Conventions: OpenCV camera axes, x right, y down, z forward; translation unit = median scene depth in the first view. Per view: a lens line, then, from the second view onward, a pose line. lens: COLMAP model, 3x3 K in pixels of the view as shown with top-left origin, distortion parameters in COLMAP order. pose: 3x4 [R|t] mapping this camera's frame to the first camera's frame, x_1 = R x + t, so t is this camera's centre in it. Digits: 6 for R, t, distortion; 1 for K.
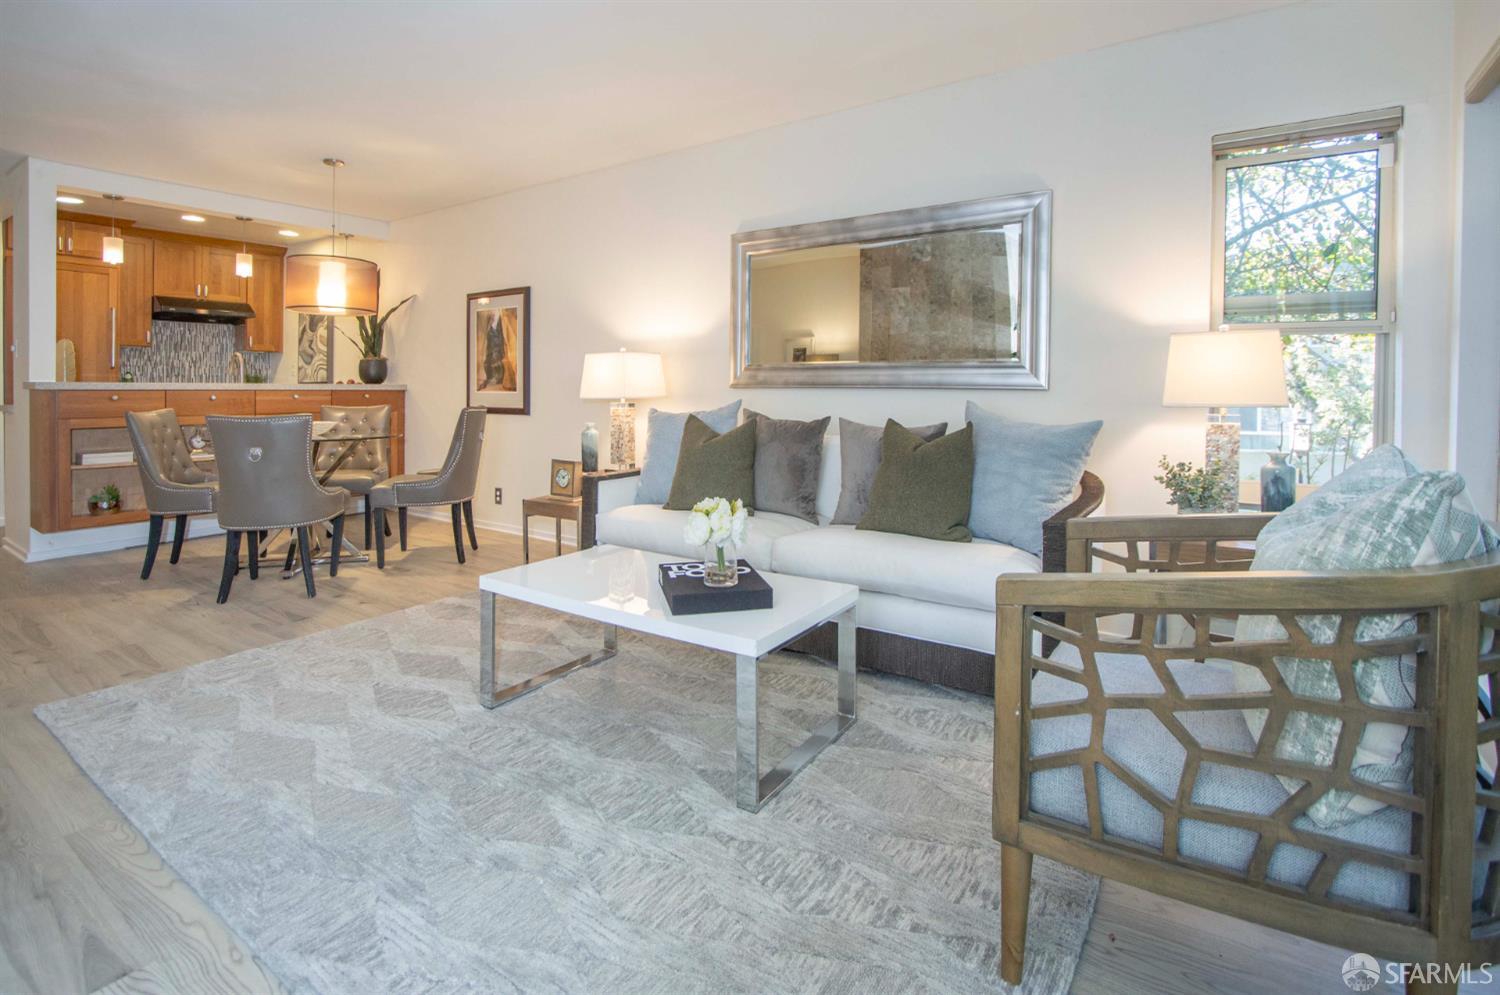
lens RADIAL K [[711.3, 0, 791.8], [0, 711.3, 402.6], [0, 0, 1]] dist [-0.004739, -0.001518]
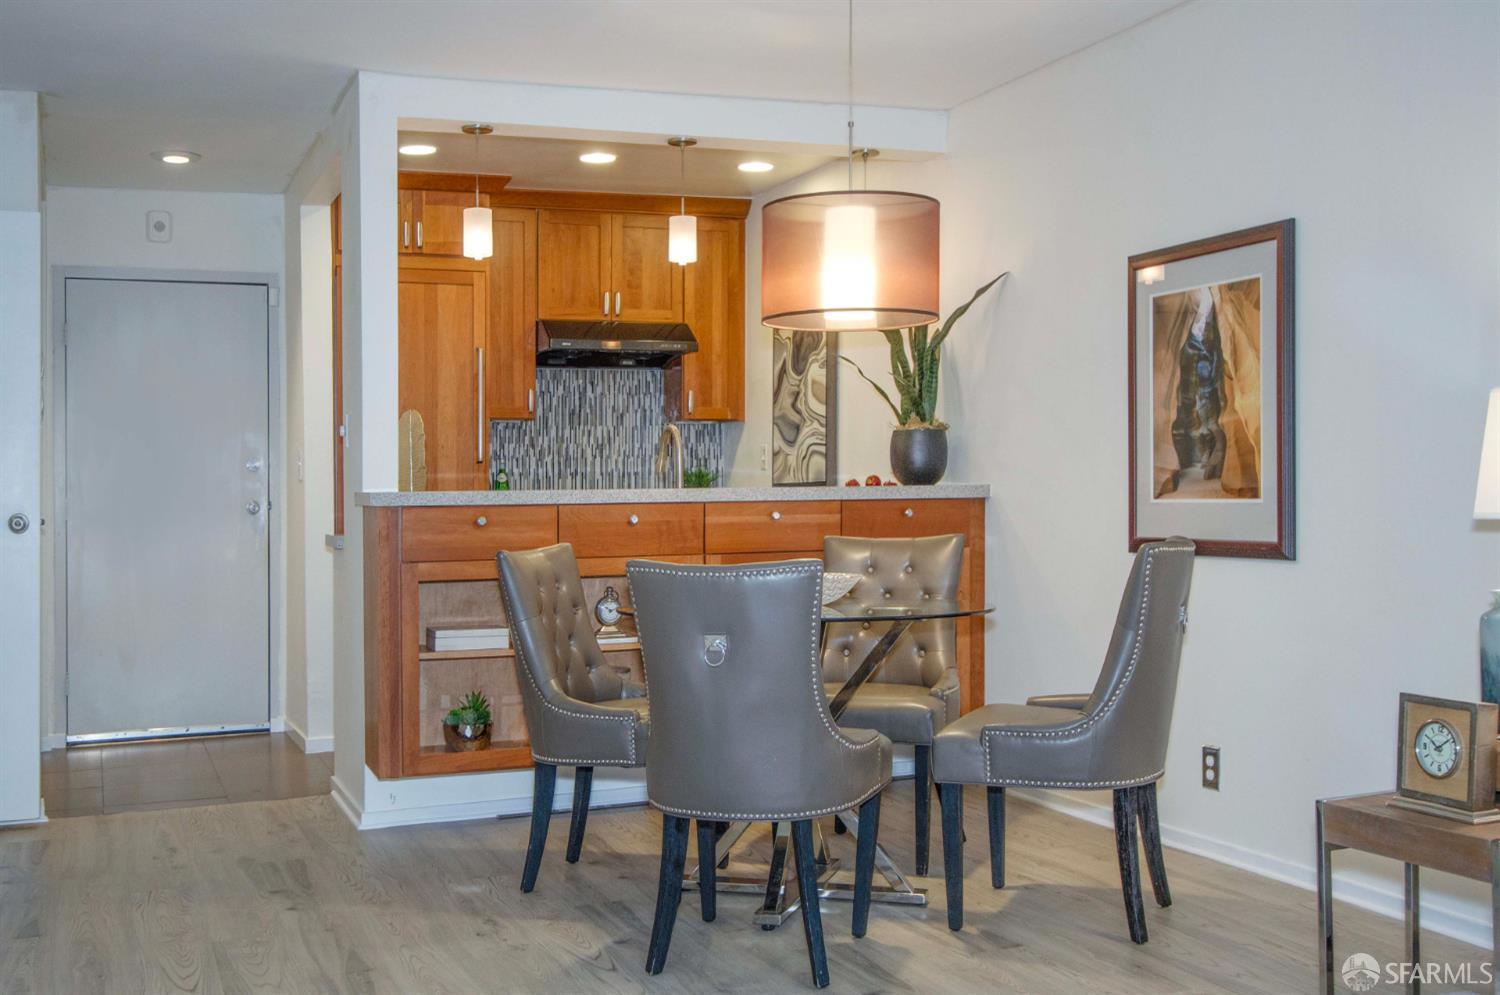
lens RADIAL K [[1699.5, 0, 750.0], [0, 1699.5, 497.5], [0, 0, 1]] dist [0.003715, 0.014994]
pose [[0.820019, -0.012938, -0.572190, -0.092027], [0.005552, 0.999877, -0.014652, -0.004415], [0.572309, 0.008838, 0.819990, 0.100036]]
